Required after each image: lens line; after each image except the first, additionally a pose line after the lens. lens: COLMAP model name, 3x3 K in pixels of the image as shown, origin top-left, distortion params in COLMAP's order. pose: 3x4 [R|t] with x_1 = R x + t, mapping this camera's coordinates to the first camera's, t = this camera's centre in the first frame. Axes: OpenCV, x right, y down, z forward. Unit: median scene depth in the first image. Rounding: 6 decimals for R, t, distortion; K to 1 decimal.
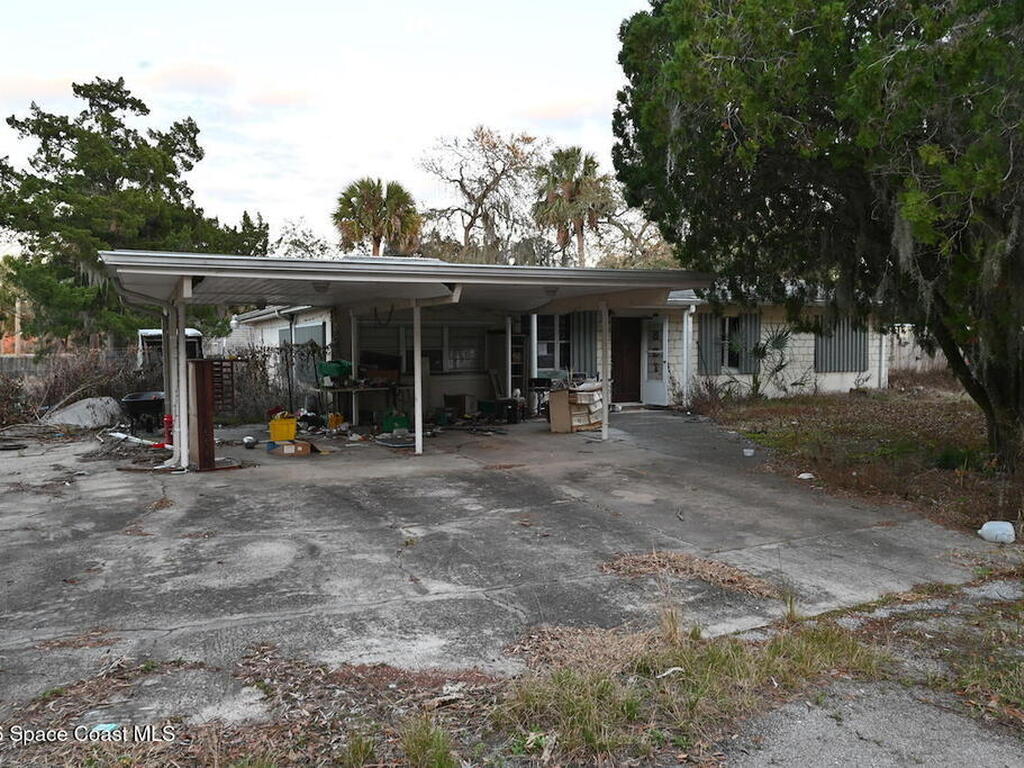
lens RADIAL K [[712.1, 0, 511.8], [0, 712.1, 386.8], [0, 0, 1]] dist [-0.004176, -0.001146]
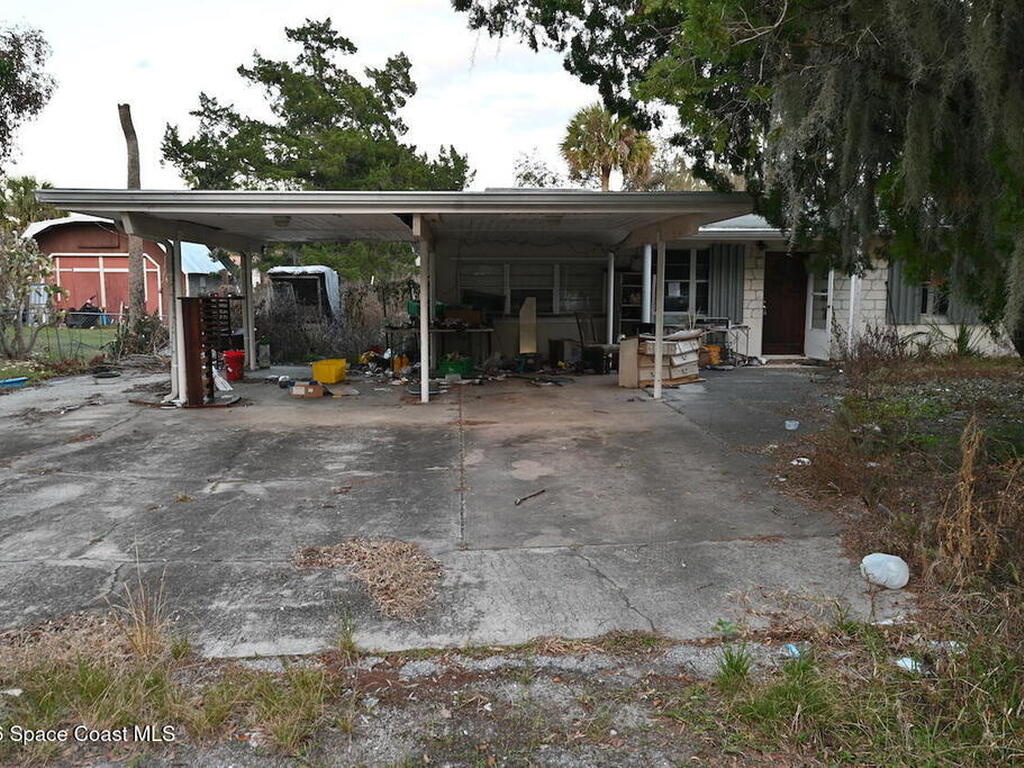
lens RADIAL K [[757.8, 0, 511.9], [0, 757.8, 379.7], [0, 0, 1]] dist [-0.005405, -0.000283]
pose [[0.946245, 0.047639, -0.319924, 0.230779], [-0.025896, 0.997077, 0.071878, -0.007052], [0.322413, -0.059729, 0.944713, 0.089255]]
